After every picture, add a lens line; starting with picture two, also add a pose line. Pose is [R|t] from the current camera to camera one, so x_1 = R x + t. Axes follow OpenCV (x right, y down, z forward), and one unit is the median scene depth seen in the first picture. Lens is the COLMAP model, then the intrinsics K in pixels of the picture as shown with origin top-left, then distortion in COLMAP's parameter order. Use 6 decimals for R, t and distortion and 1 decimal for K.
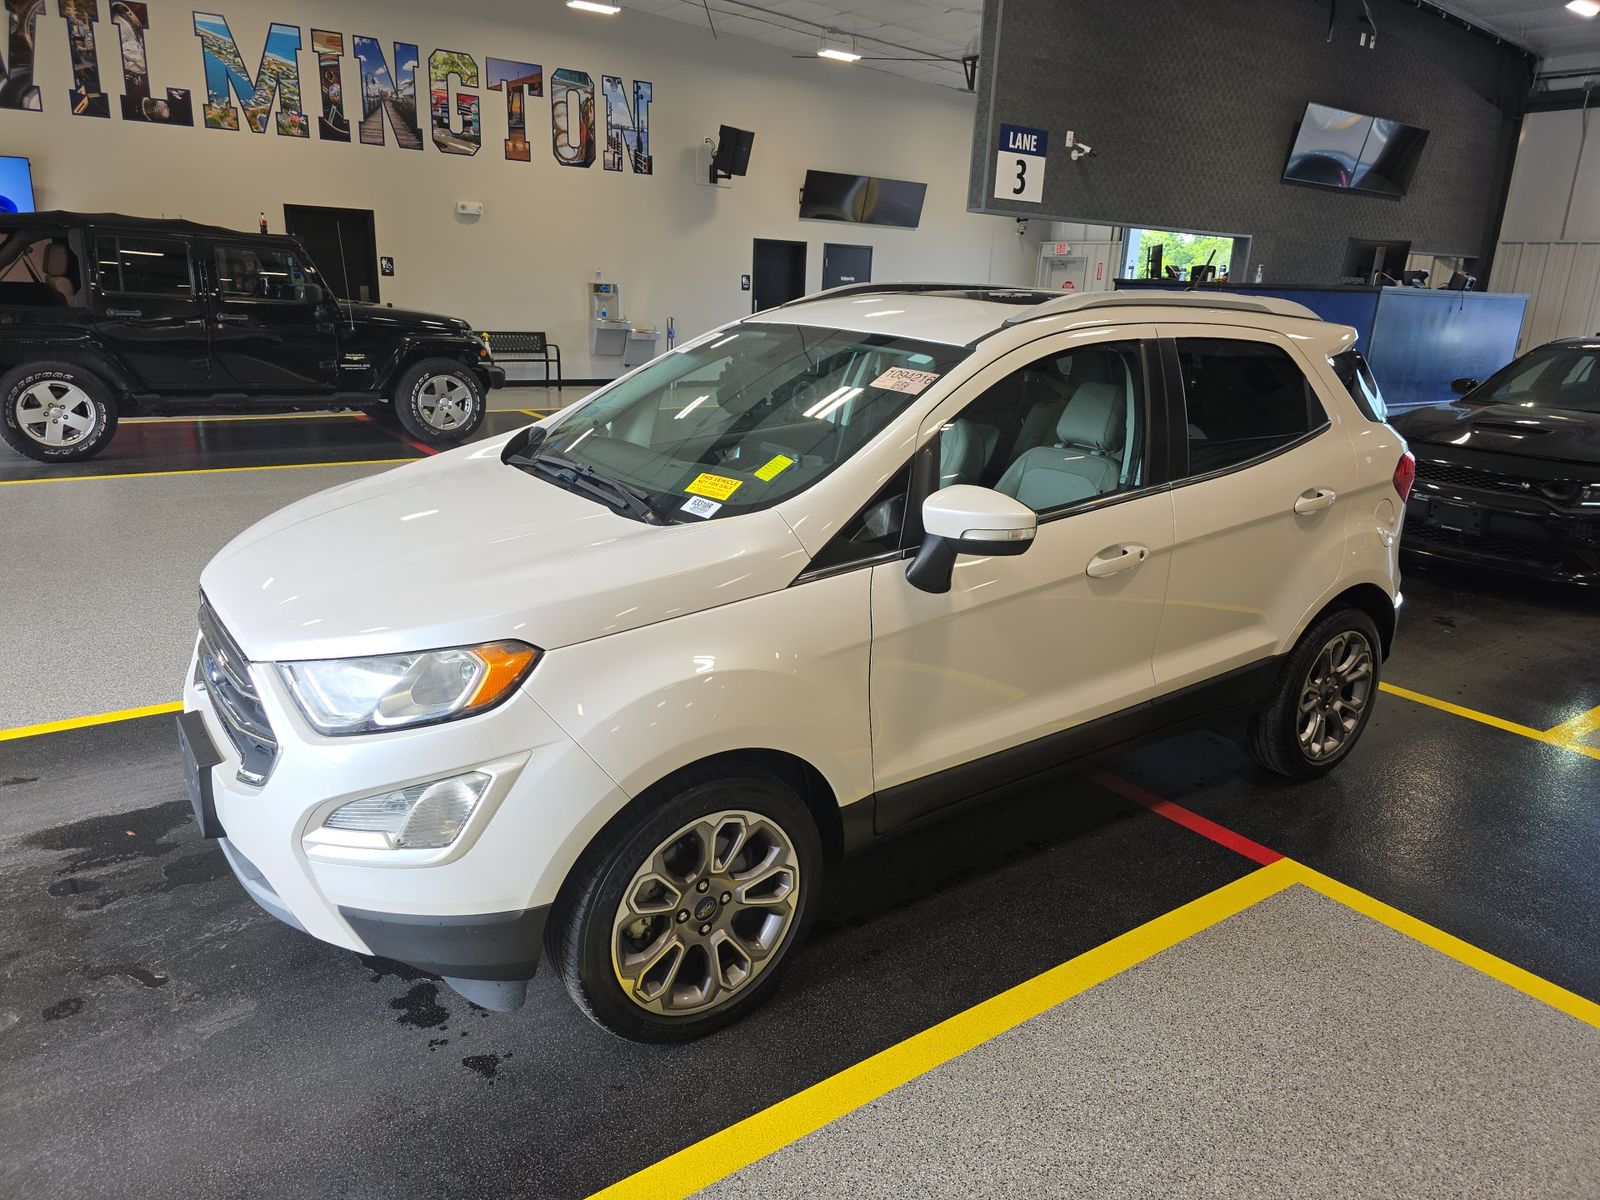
lens RADIAL K [[1095.9, 0, 815.2], [0, 1095.9, 606.7], [0, 0, 1]] dist [0.027337, -0.028327]
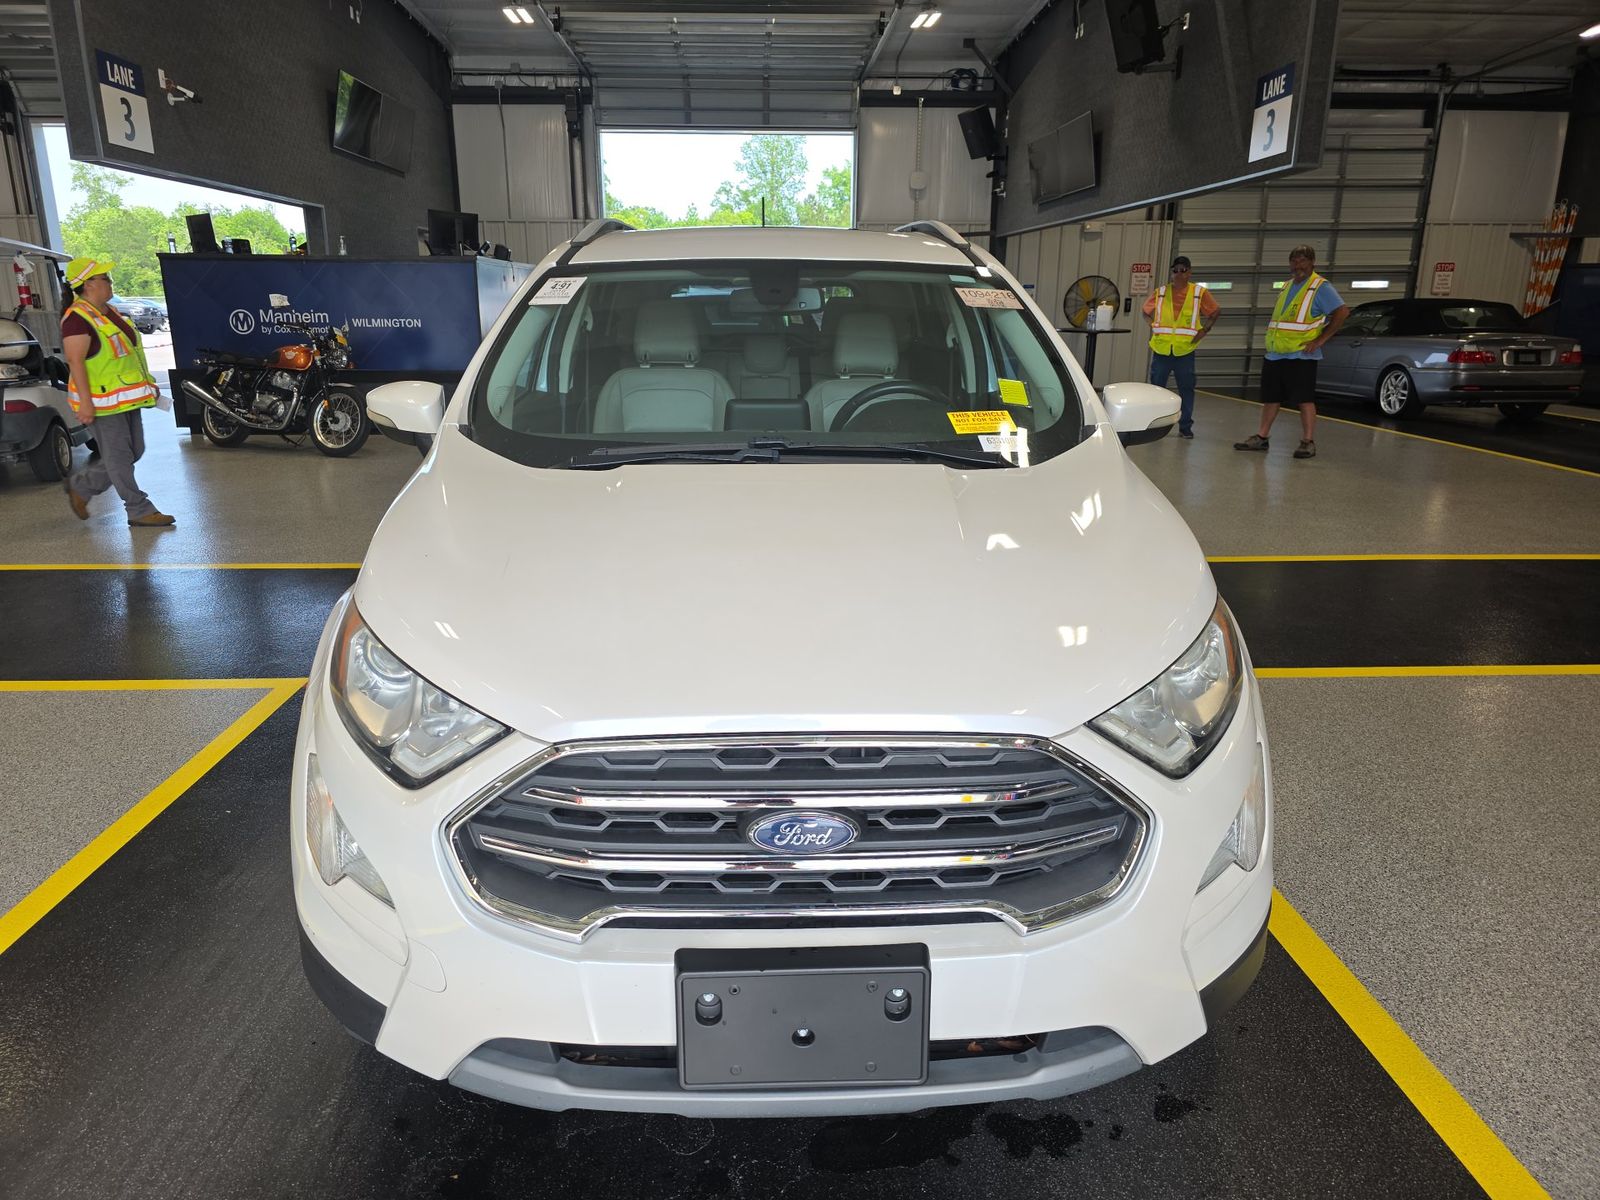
lens RADIAL K [[1095.9, 0, 795.9], [0, 1095.9, 605.7], [0, 0, 1]] dist [0.027337, -0.028327]
pose [[0.544513, -0.264604, 0.795921, -0.278751], [0.258601, 0.955668, 0.140796, -0.039615], [-0.797892, 0.129161, 0.588801, 0.184133]]
